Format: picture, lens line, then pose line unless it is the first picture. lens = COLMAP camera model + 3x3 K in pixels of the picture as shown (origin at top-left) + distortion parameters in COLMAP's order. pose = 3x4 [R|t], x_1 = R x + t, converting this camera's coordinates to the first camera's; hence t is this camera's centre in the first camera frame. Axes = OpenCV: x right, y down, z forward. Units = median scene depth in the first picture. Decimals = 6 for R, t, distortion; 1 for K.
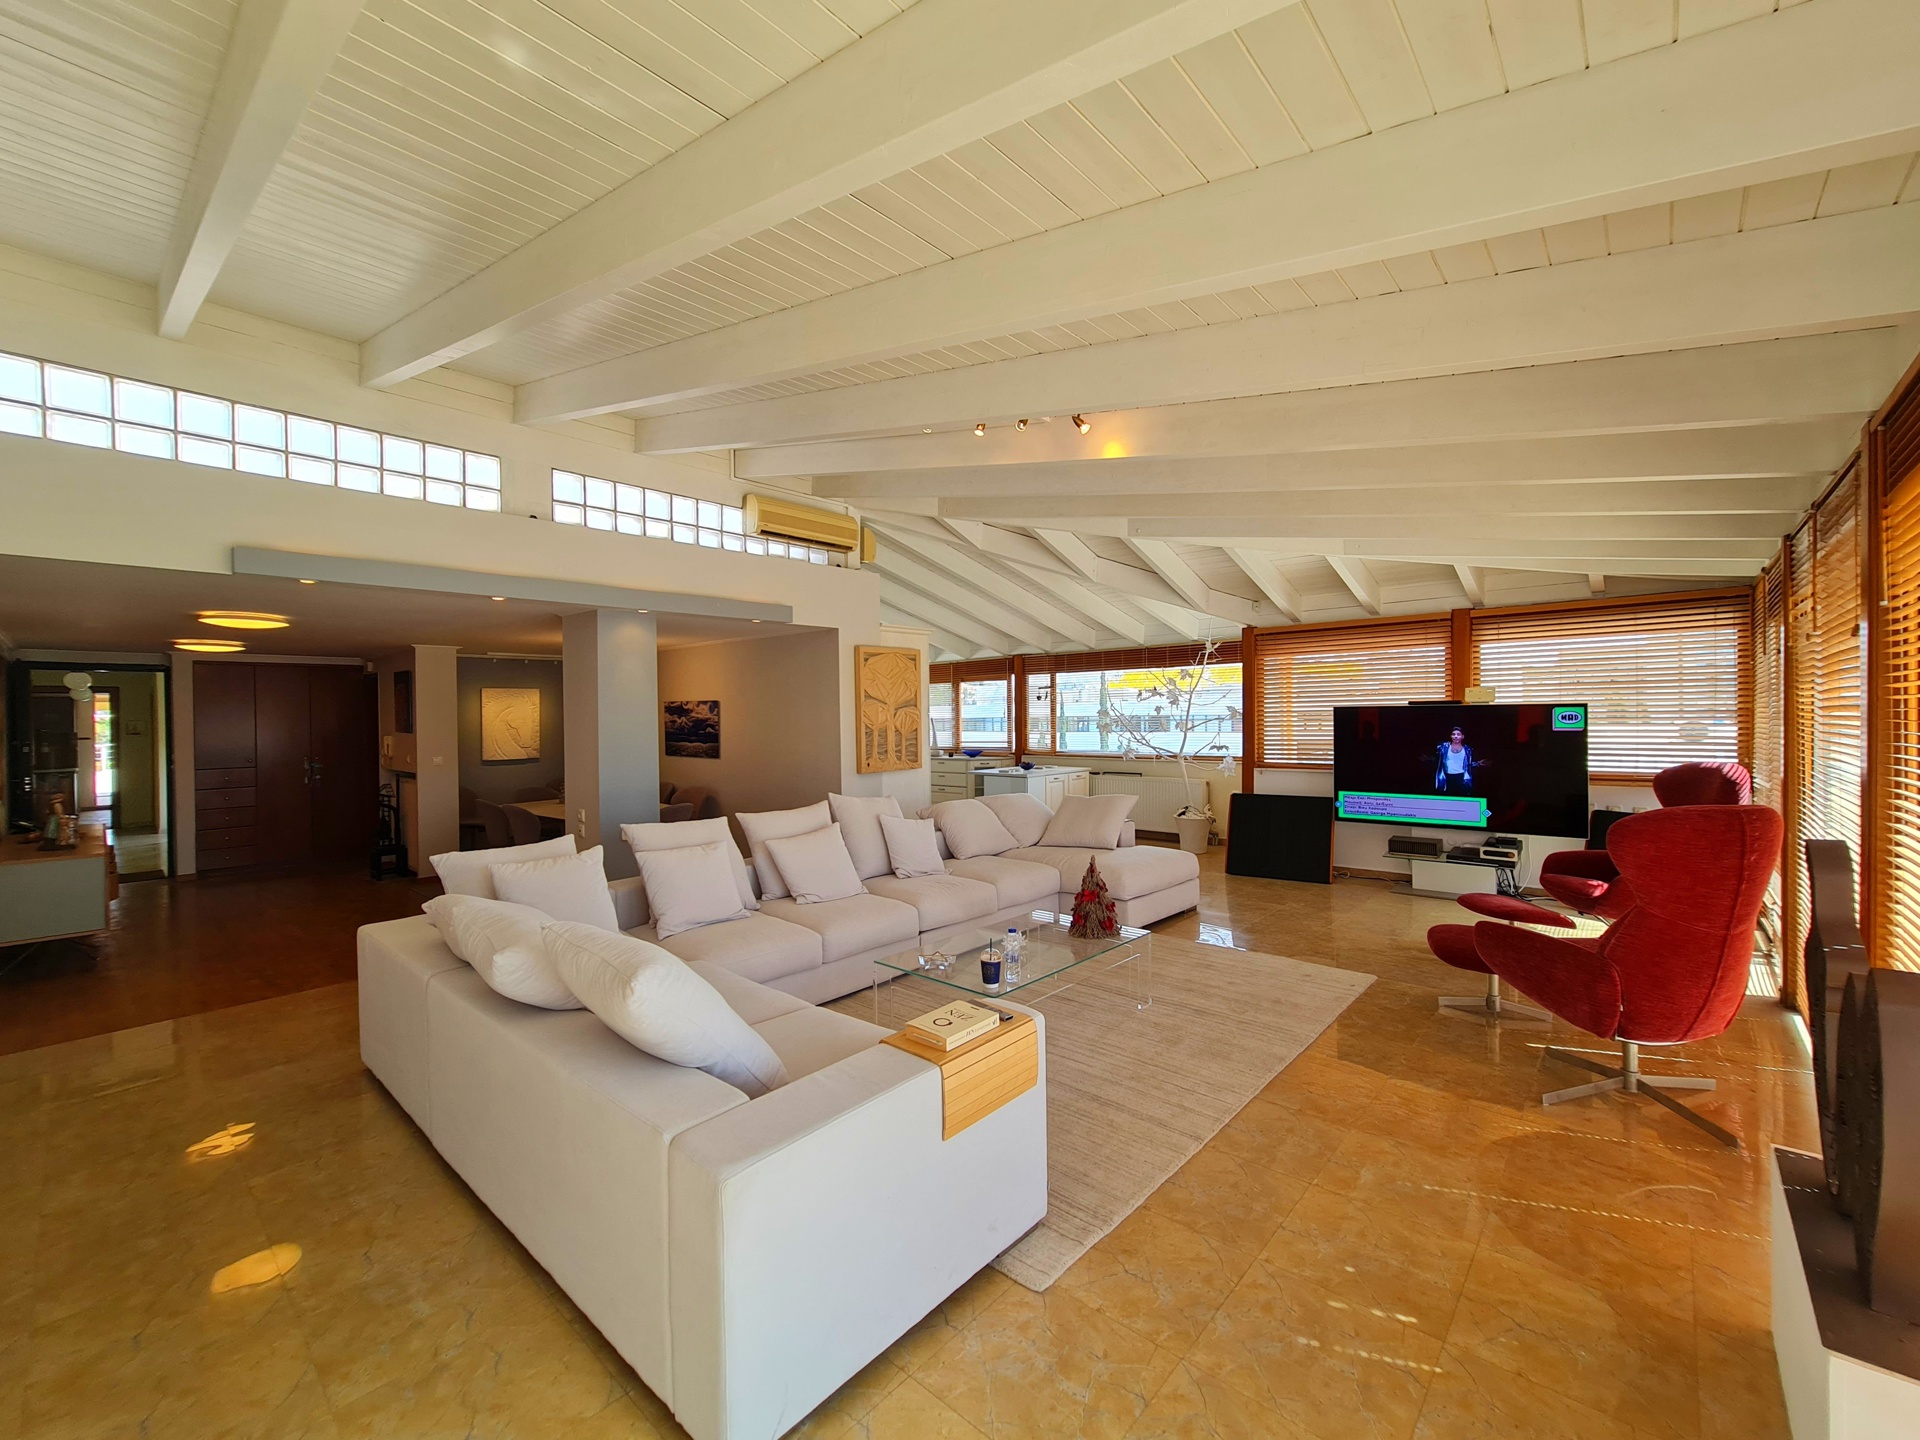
lens RADIAL K [[787.0, 0, 959.3], [0, 787.0, 717.5], [0, 0, 1]] dist [-0.007979, 0.001852]
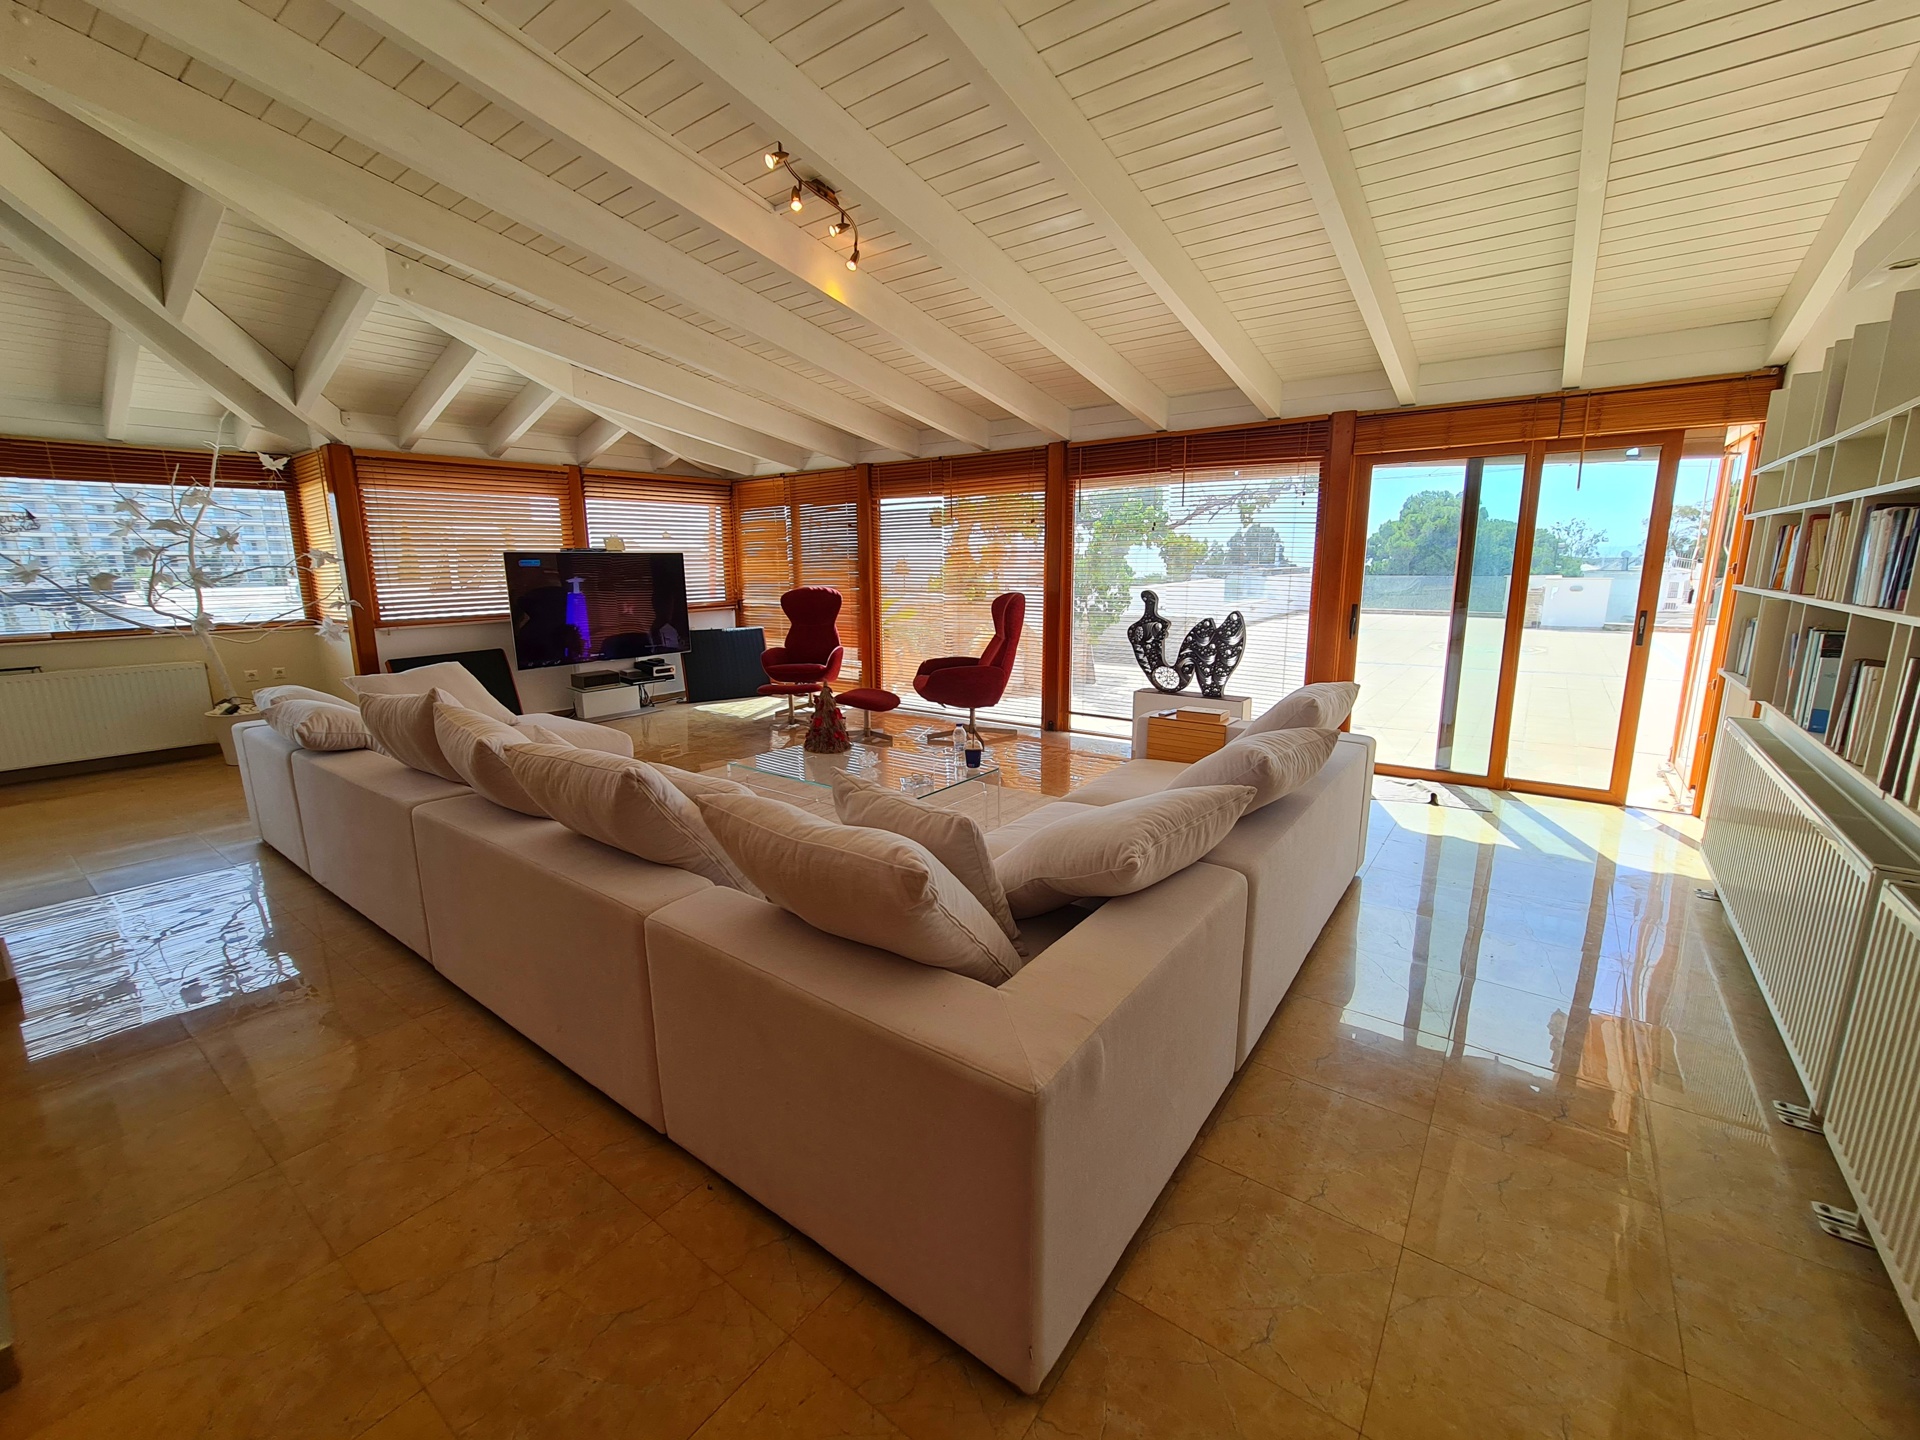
lens RADIAL K [[787.0, 0, 961.8], [0, 787.0, 720.8], [0, 0, 1]] dist [-0.007979, 0.001852]
pose [[-0.090863, -0.182413, 0.979014, -0.615589], [0.014545, 0.982733, 0.184456, 0.022838], [-0.995757, 0.031000, -0.086641, 0.604131]]
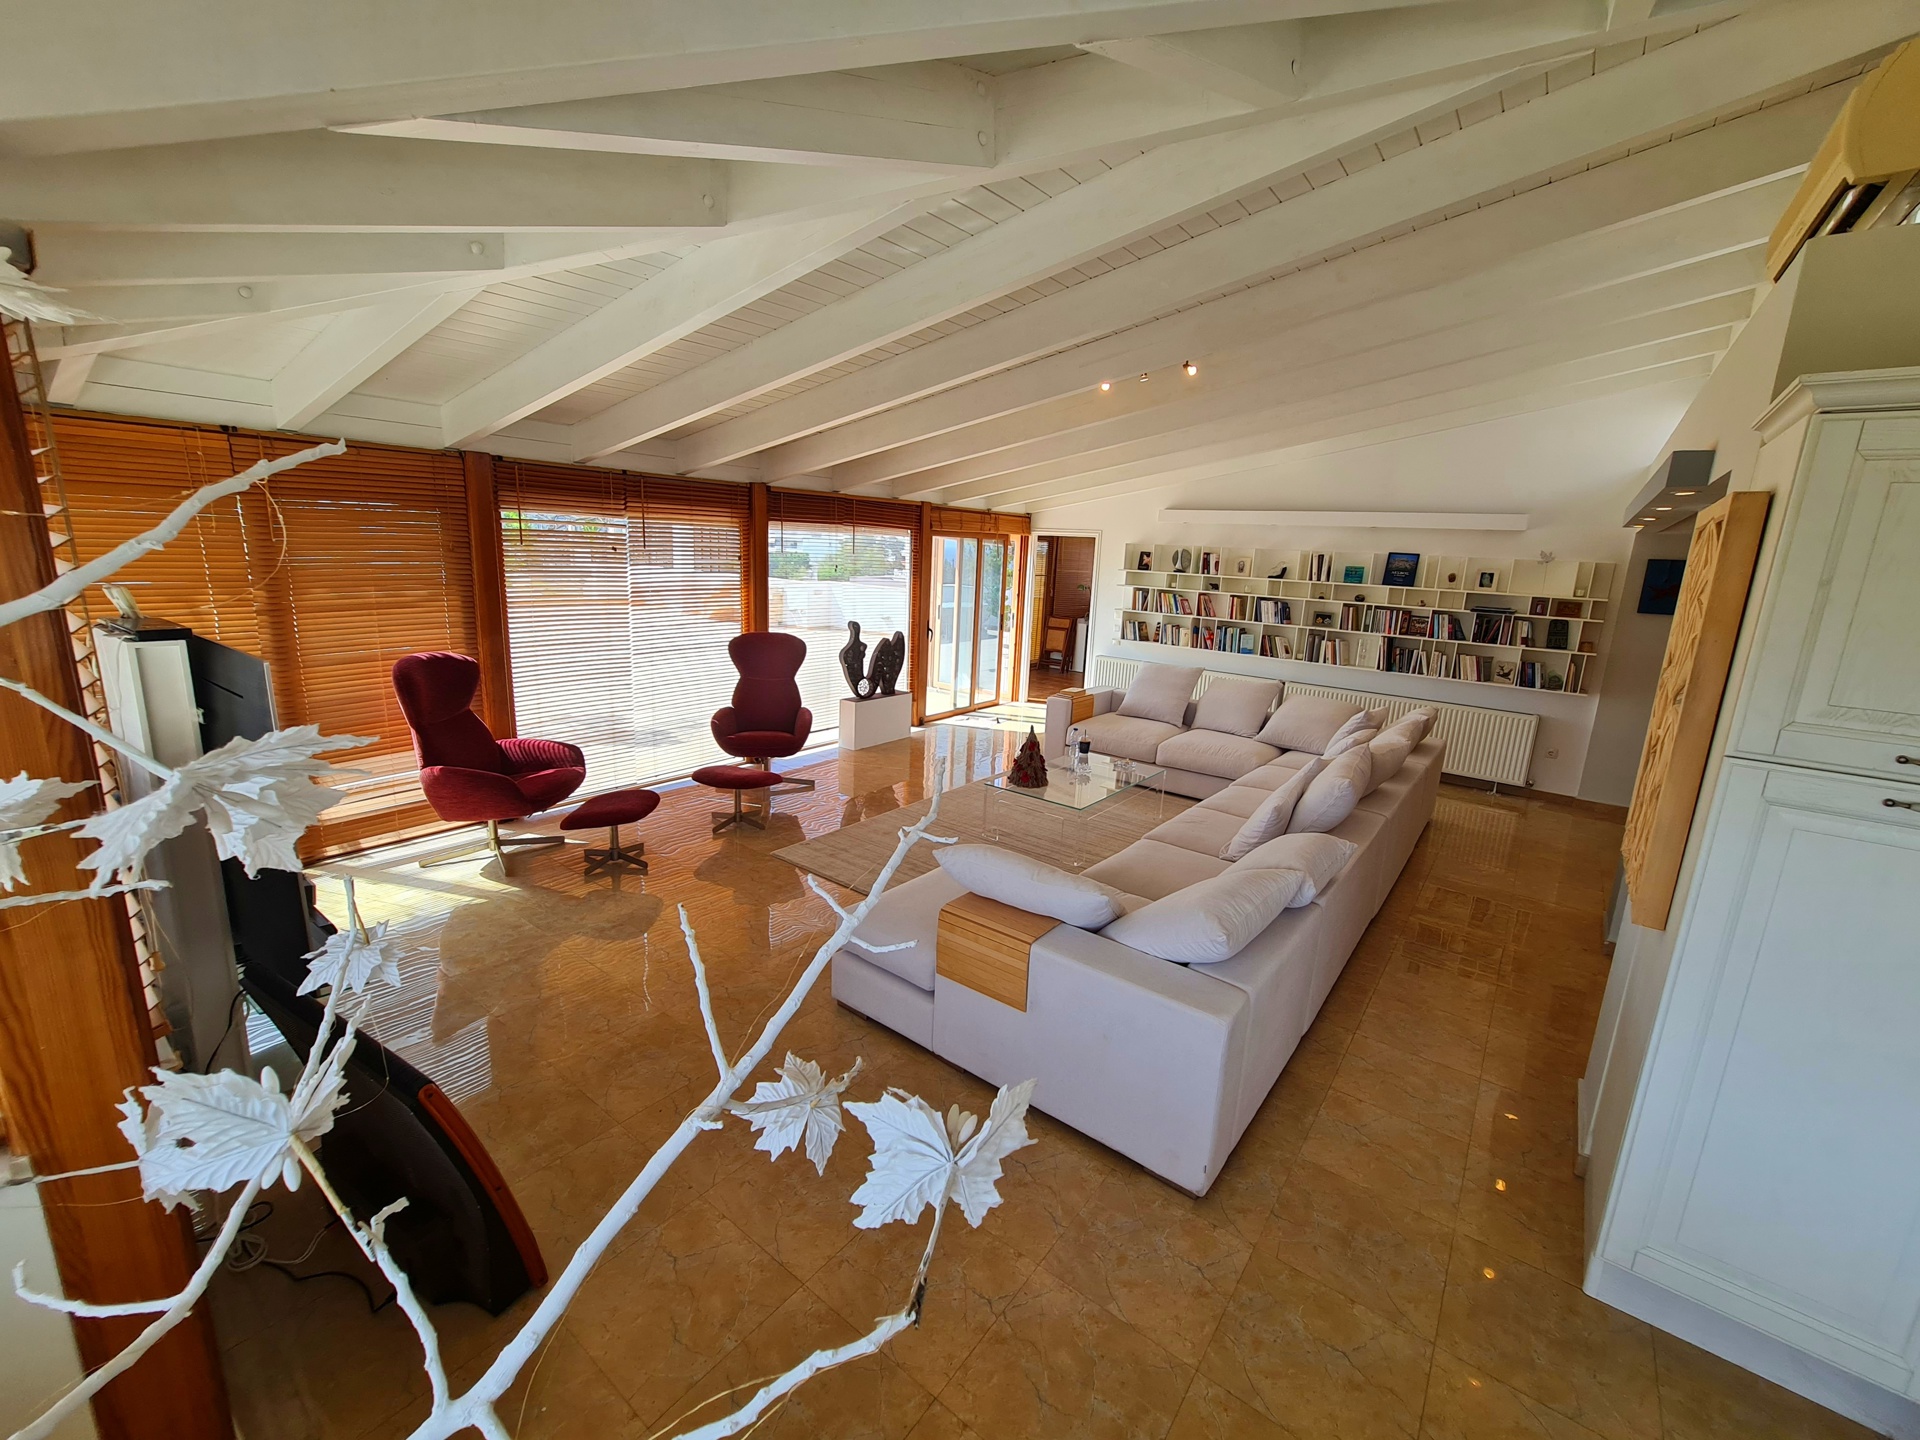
lens RADIAL K [[787.0, 0, 967.1], [0, 787.0, 716.1], [0, 0, 1]] dist [-0.007979, 0.001852]
pose [[-0.996059, -0.011740, -0.087910, 0.259875], [-0.030789, 0.975328, 0.218601, -0.077813], [0.083175, 0.220446, -0.971846, 1.490172]]
